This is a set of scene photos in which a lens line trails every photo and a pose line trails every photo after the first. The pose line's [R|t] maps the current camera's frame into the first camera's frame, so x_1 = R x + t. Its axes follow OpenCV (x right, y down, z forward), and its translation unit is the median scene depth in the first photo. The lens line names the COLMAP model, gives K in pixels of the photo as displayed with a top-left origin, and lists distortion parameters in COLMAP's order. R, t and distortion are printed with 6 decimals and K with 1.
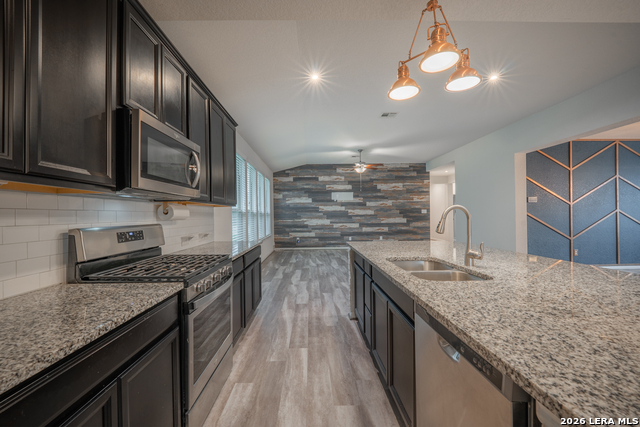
lens RADIAL K [[261.3, 0, 316.3], [0, 261.3, 214.7], [0, 0, 1]] dist [-0.007688, -0.000380]
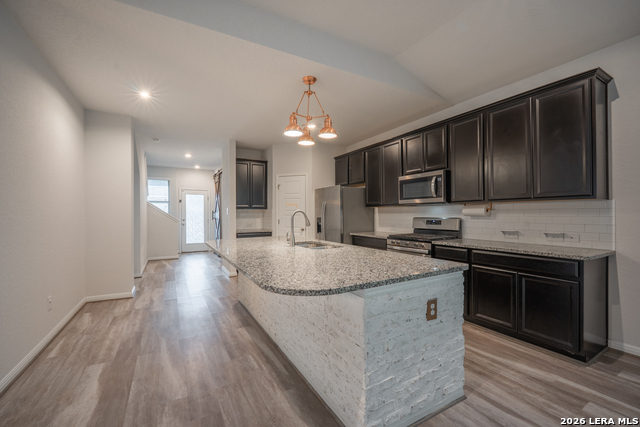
lens RADIAL K [[266.7, 0, 315.4], [0, 266.7, 214.5], [0, 0, 1]] dist [-0.010091, -0.000411]
pose [[-0.885915, 0.018713, -0.463470, 0.224797], [0.017672, 0.999822, 0.006589, -0.002848], [0.463511, -0.002353, -0.886088, 0.466958]]
